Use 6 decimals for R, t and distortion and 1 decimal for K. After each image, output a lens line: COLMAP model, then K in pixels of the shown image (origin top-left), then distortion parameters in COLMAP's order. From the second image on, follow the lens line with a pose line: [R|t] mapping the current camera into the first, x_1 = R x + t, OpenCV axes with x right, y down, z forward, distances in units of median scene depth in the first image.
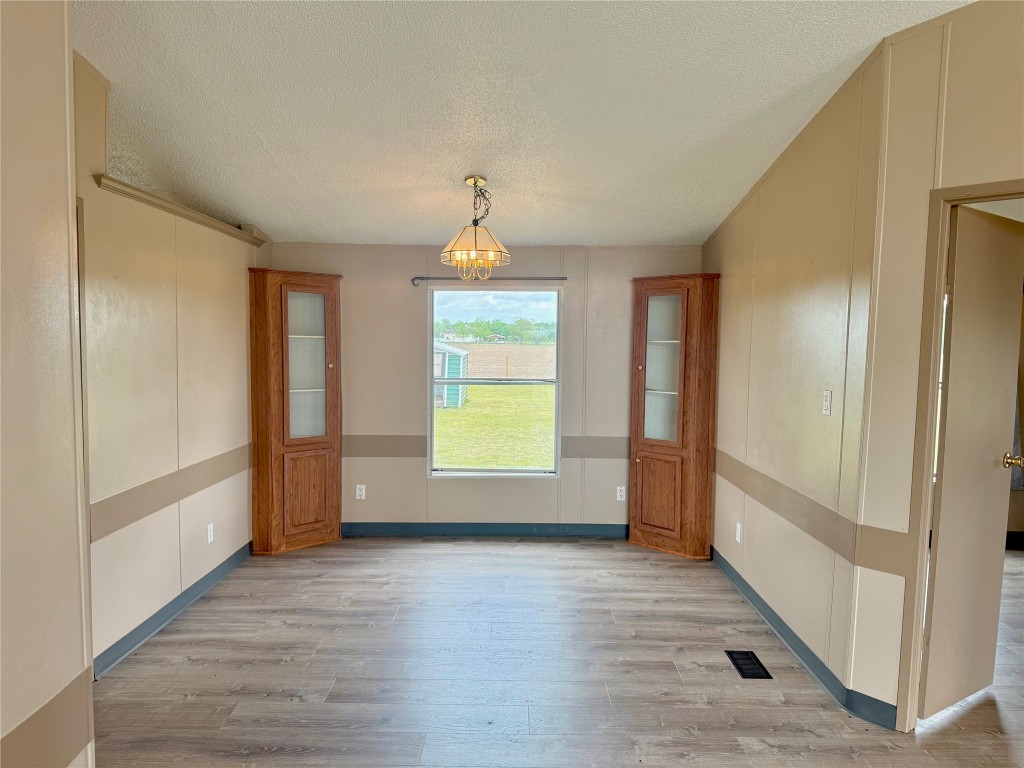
lens RADIAL K [[729.4, 0, 509.8], [0, 729.4, 391.2], [0, 0, 1]] dist [0.063535, -0.036633]
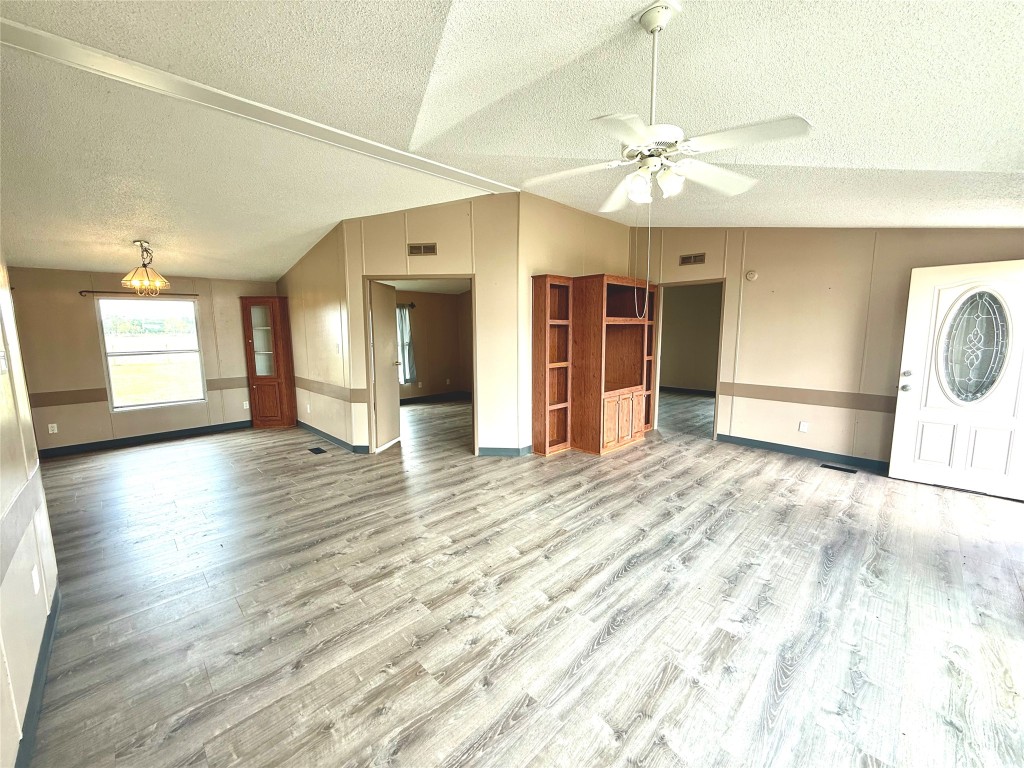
lens RADIAL K [[405.4, 0, 511.6], [0, 405.4, 380.9], [0, 0, 1]] dist [0.000587, -0.000536]
pose [[0.709375, -0.107896, 0.696524, -0.109714], [0.069241, 0.994101, 0.083475, 0.035503], [-0.701422, -0.010987, 0.712662, -0.336070]]
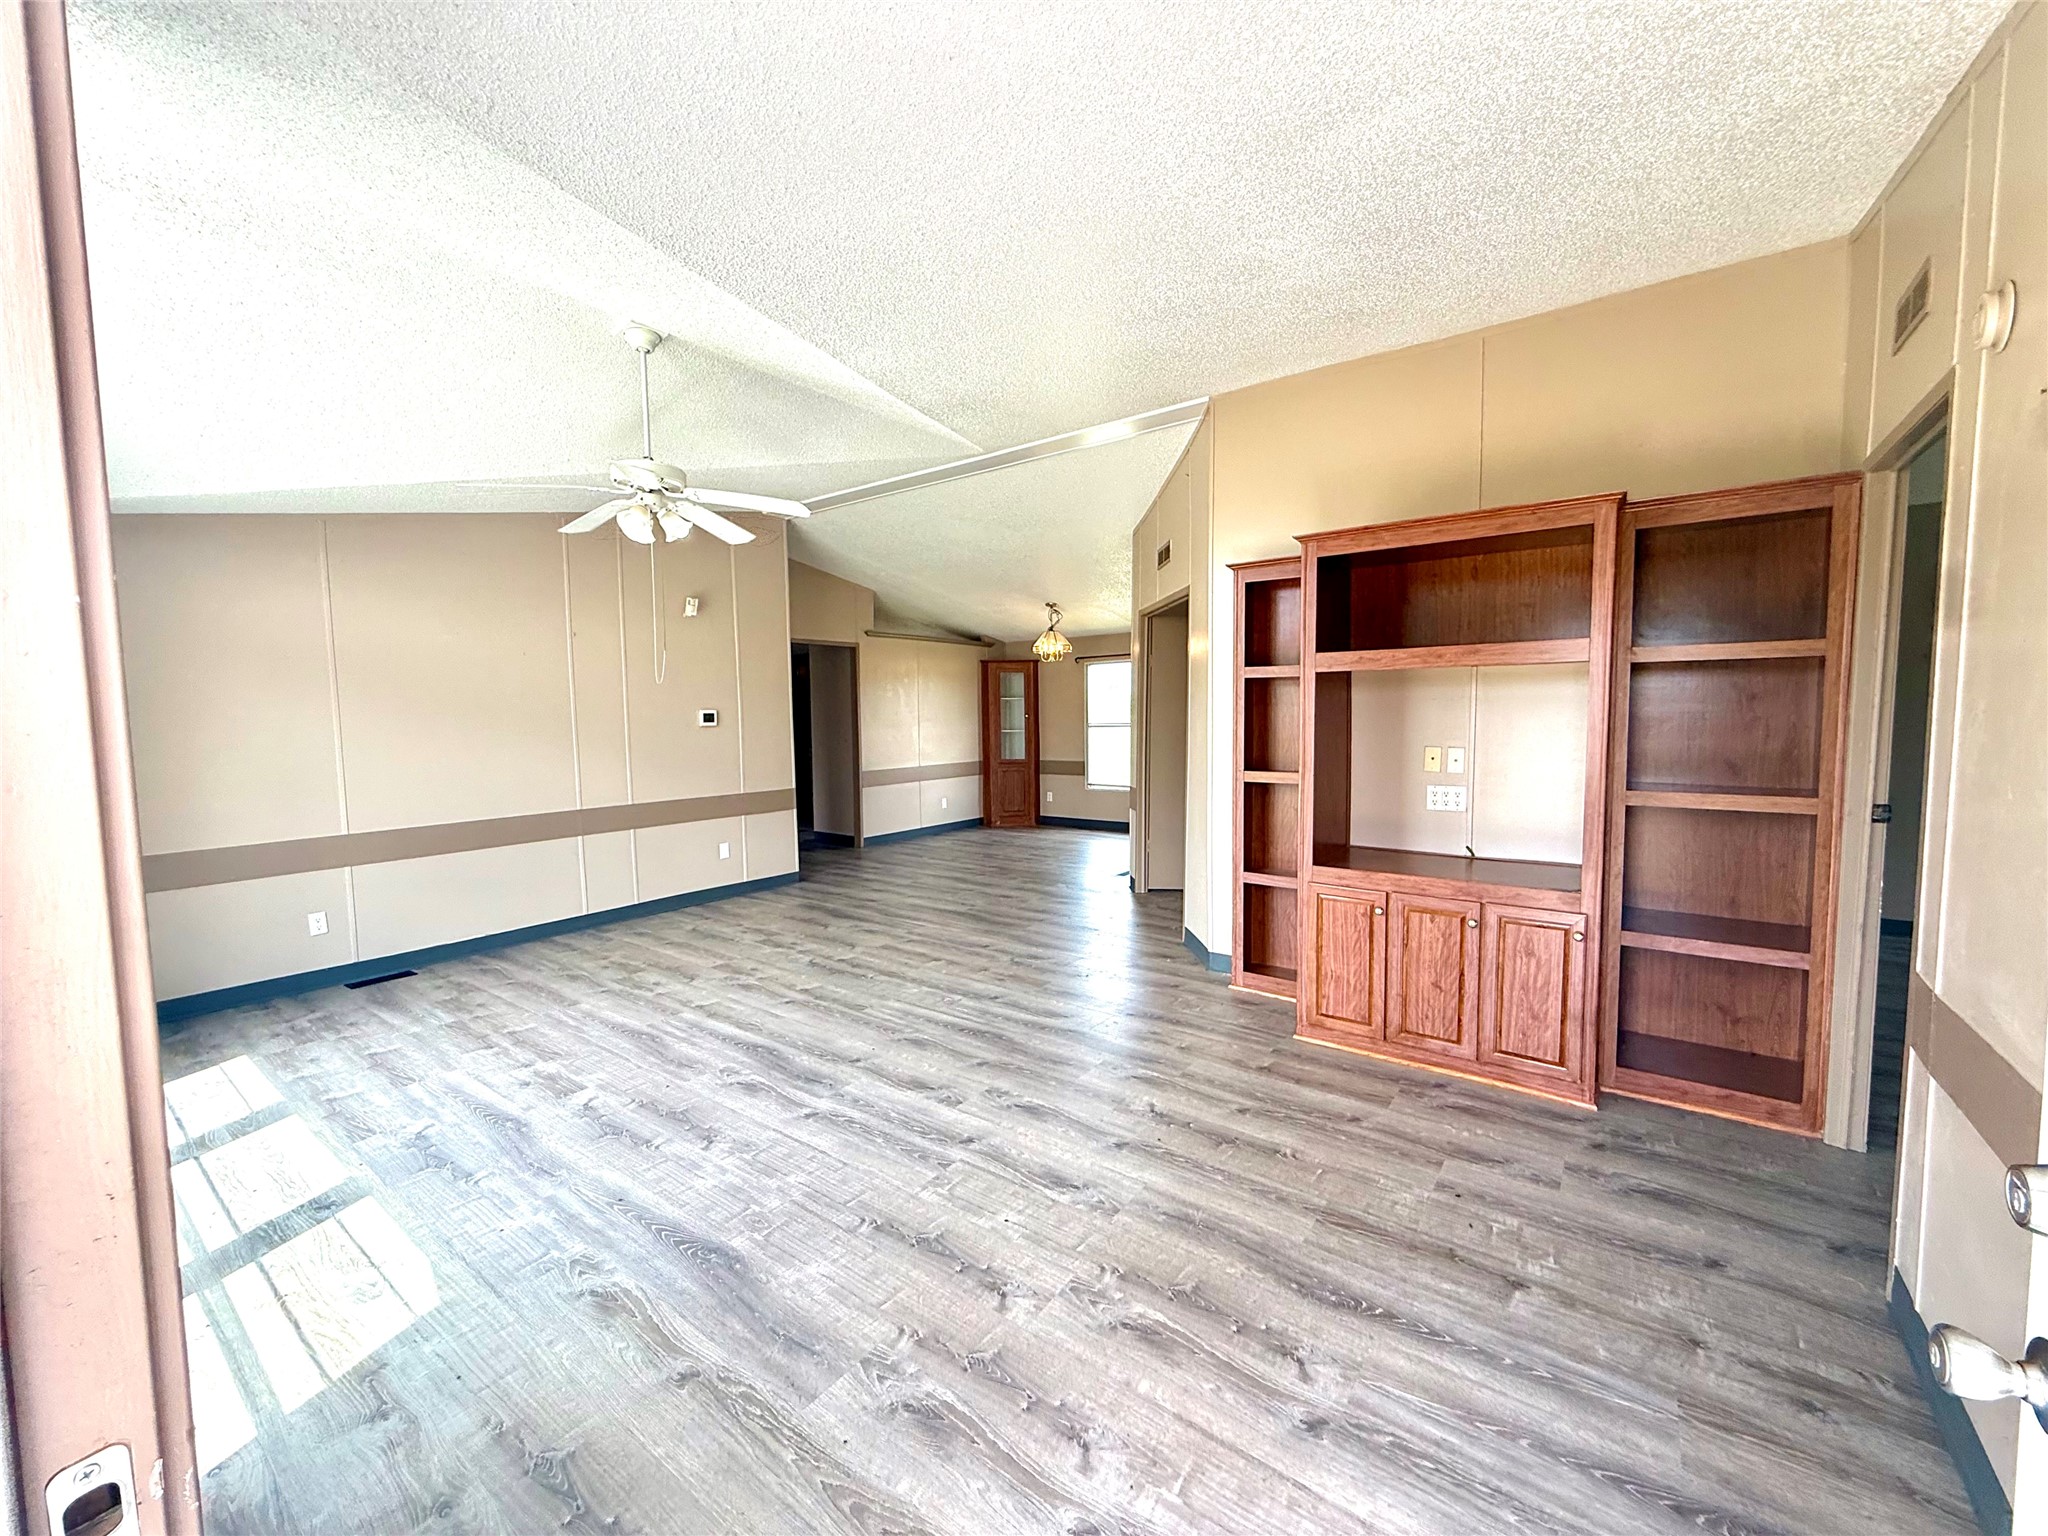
lens RADIAL K [[810.7, 0, 1009.3], [0, 810.7, 772.1], [0, 0, 1]] dist [0.000587, -0.000536]
pose [[0.802041, 0.019205, -0.596960, 0.830115], [-0.017444, 0.999810, 0.008728, 0.076889], [0.597014, 0.003413, 0.802223, -0.483705]]
